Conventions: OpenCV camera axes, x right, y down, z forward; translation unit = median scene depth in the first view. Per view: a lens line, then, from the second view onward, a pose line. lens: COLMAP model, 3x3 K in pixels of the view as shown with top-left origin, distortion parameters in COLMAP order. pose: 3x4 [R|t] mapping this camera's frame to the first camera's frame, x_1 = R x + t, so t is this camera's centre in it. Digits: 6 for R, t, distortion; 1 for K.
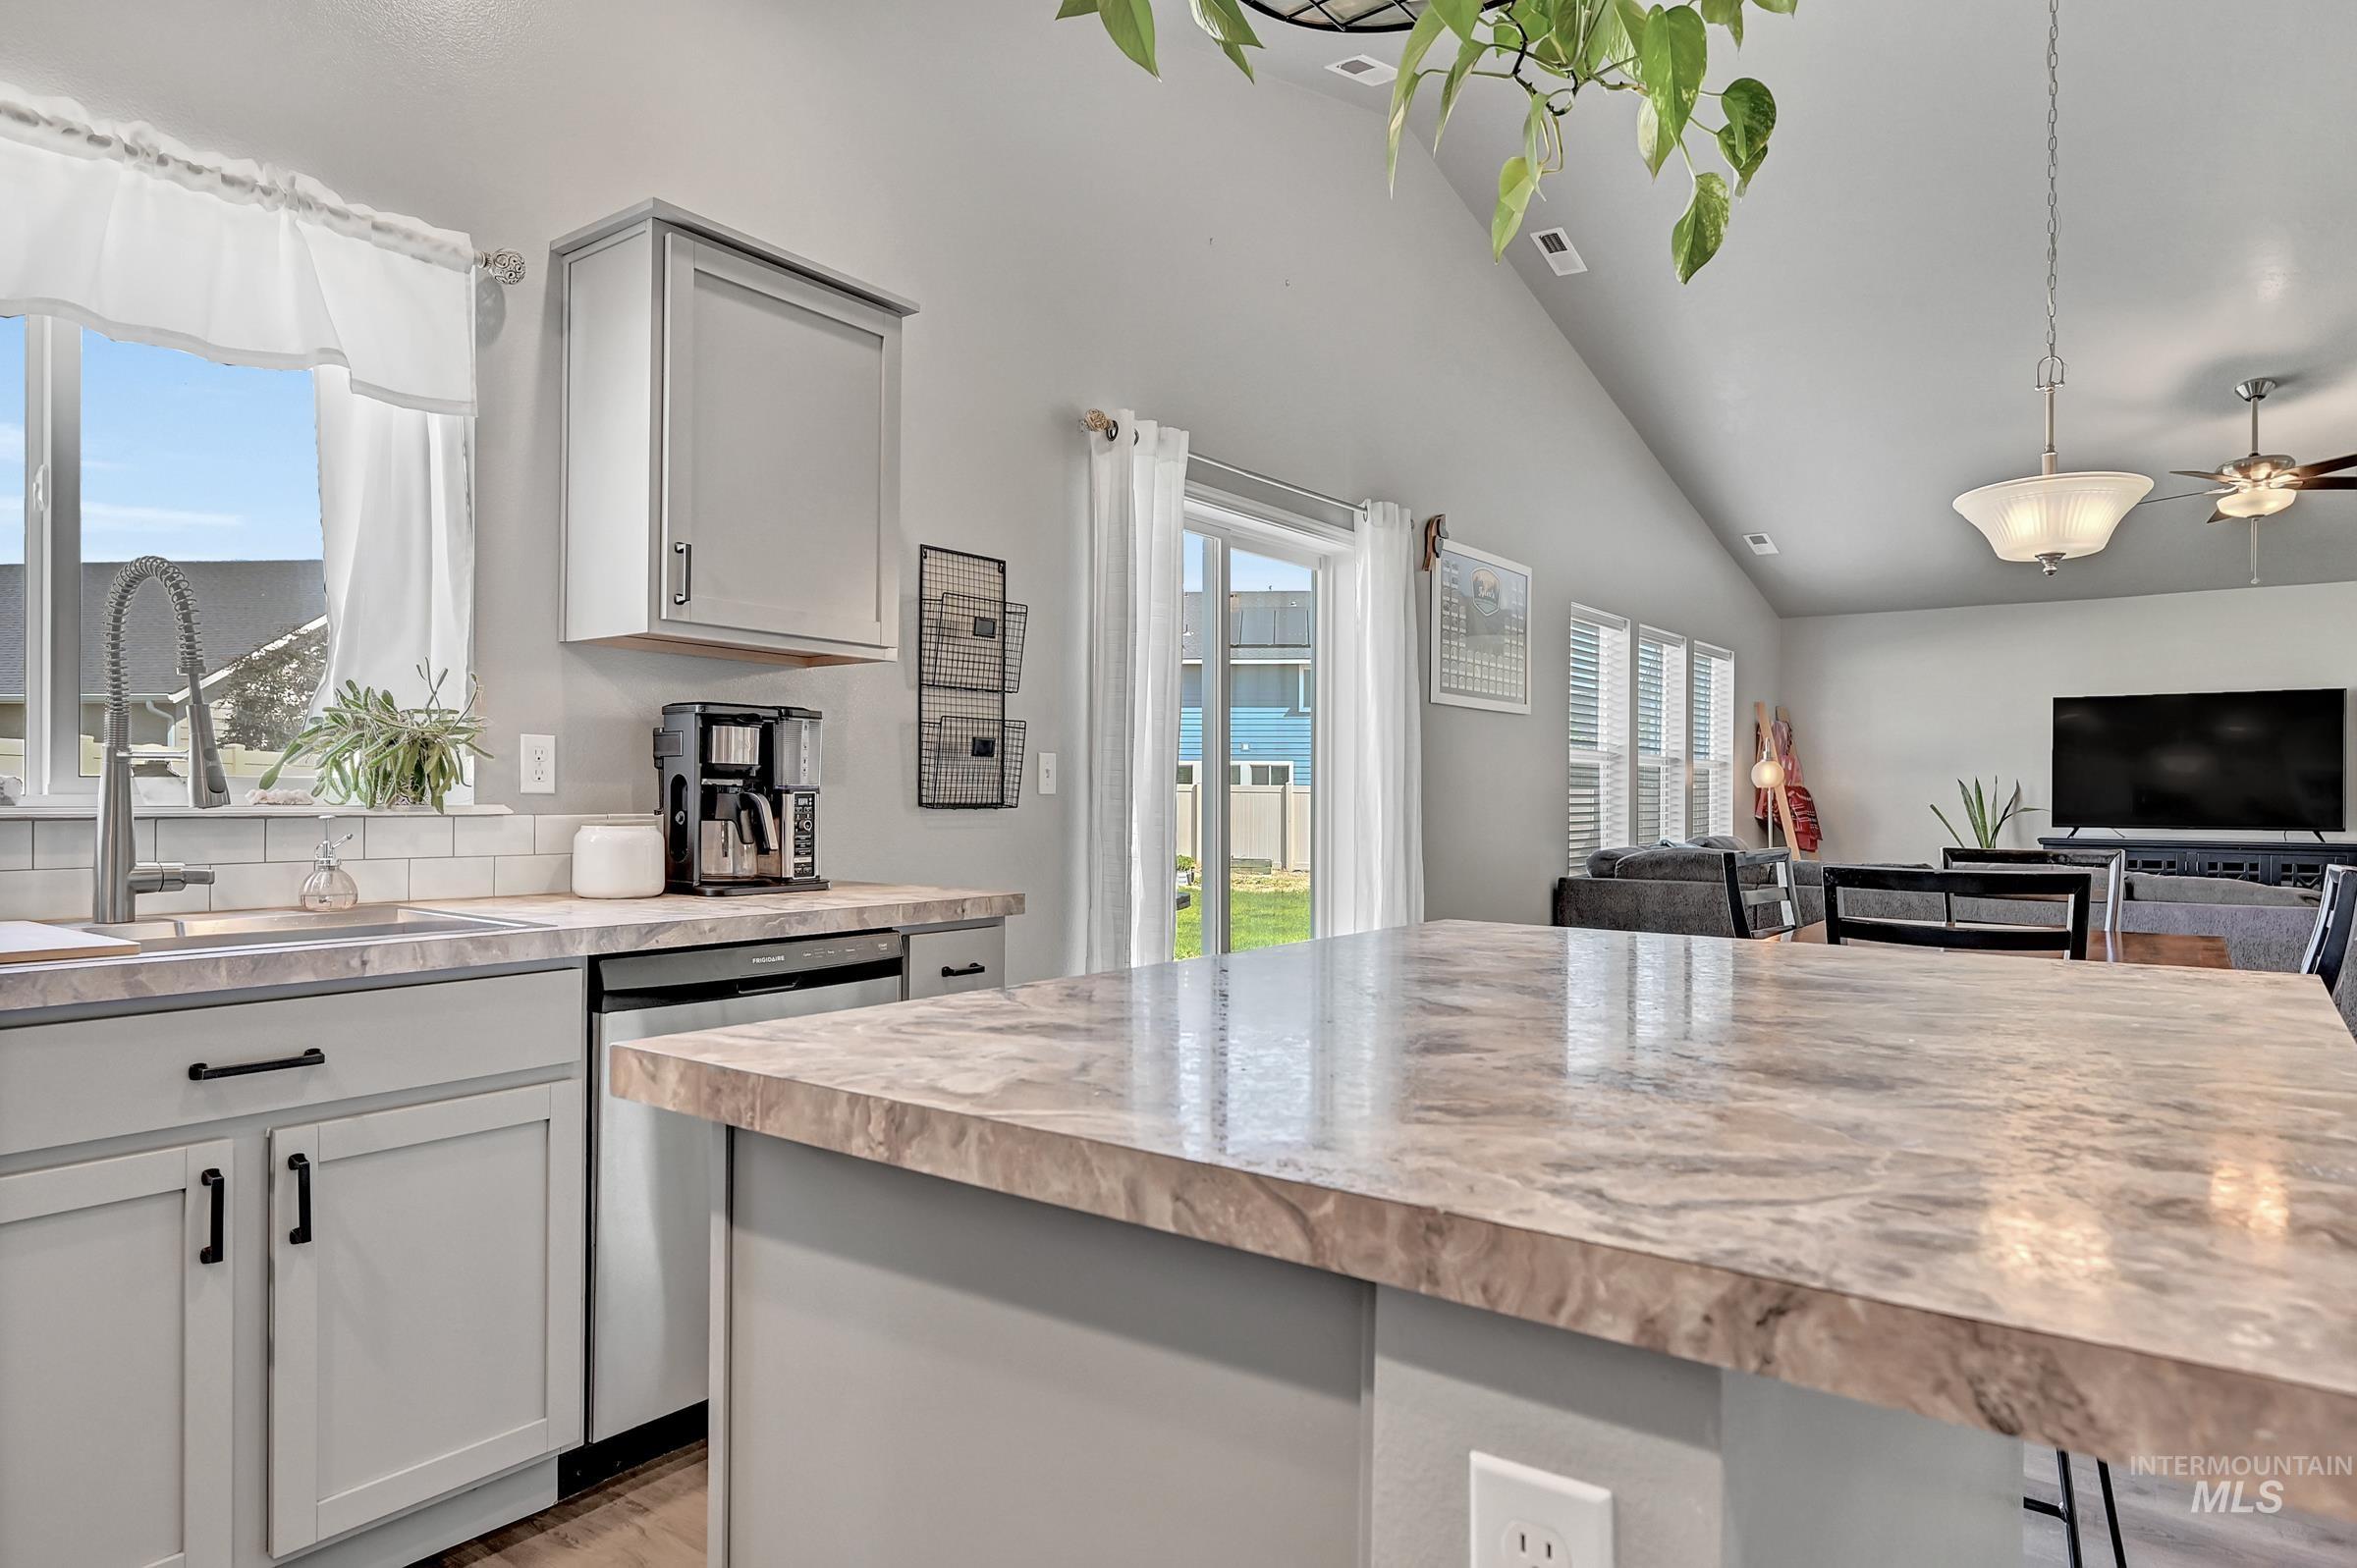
lens RADIAL K [[1397.2, 0, 1177.2], [0, 1397.2, 797.1], [0, 0, 1]] dist [0.004148, -0.000536]
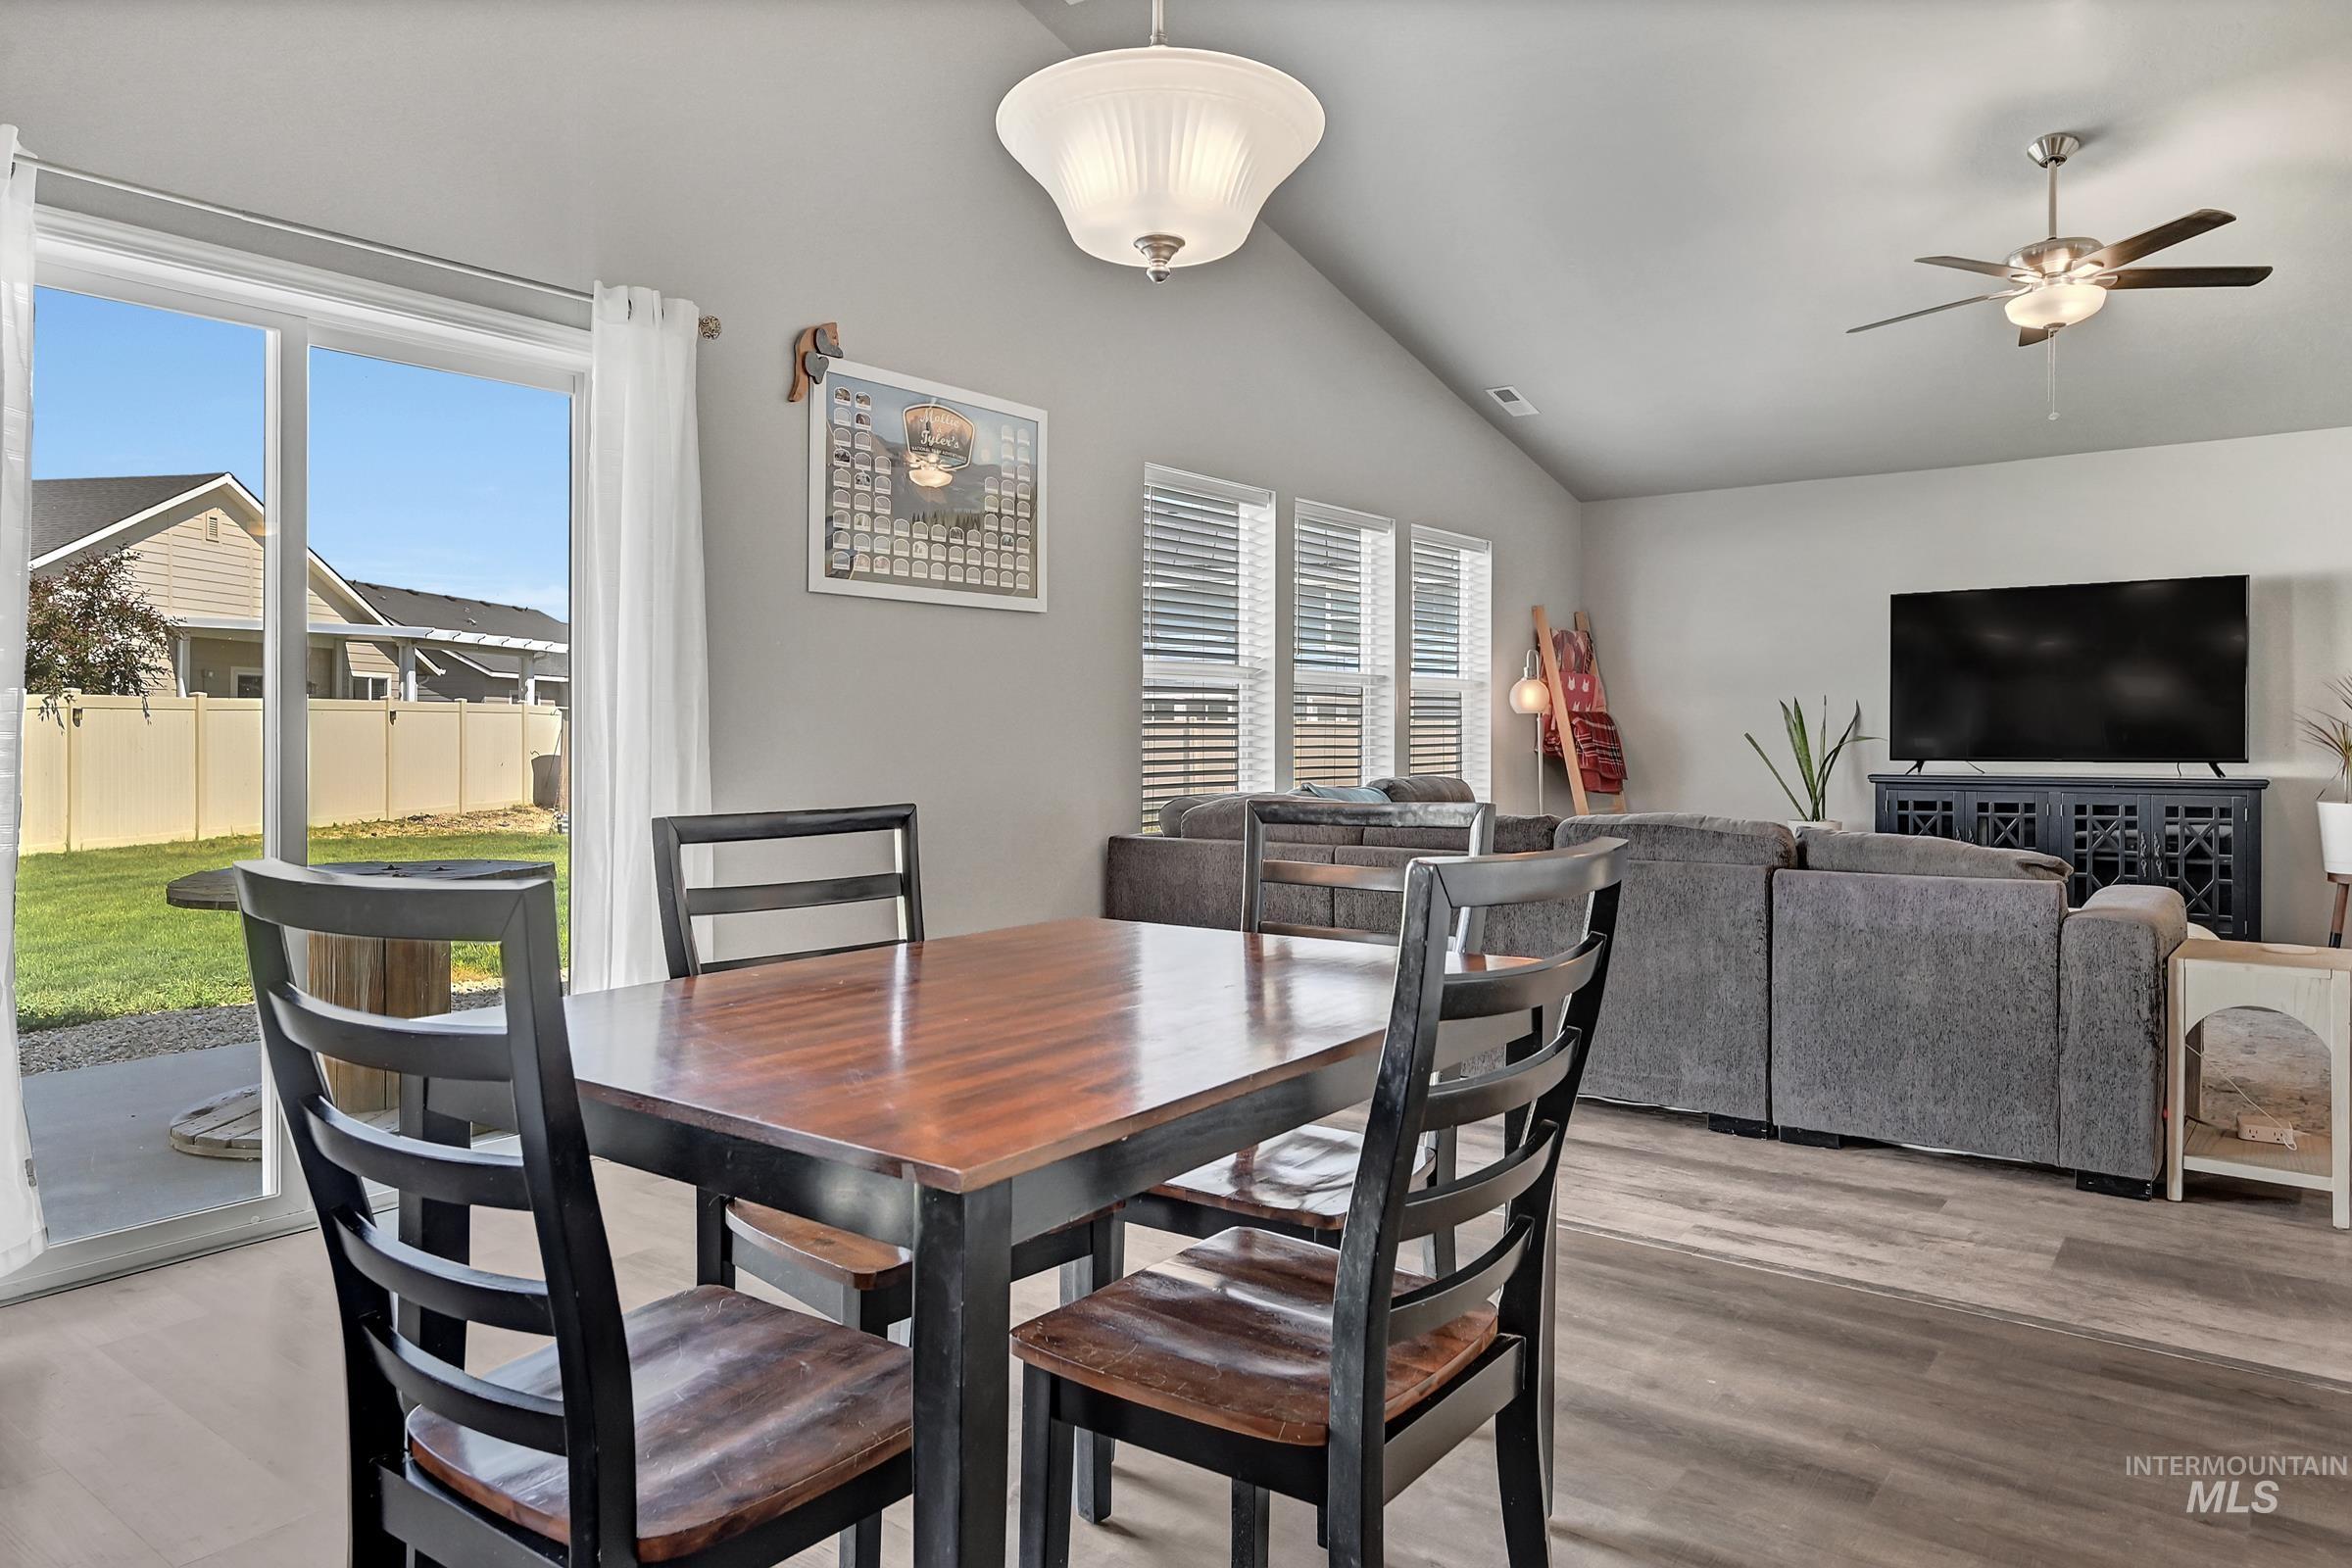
lens RADIAL K [[1490.0, 0, 1143.6], [0, 1490.0, 741.6], [0, 0, 1]] dist [-0.008463, -0.000961]
pose [[0.999699, -0.009940, -0.022449, 0.257047], [0.010009, 0.999946, 0.002955, 0.004647], [0.022418, -0.003178, 0.999744, 0.184765]]
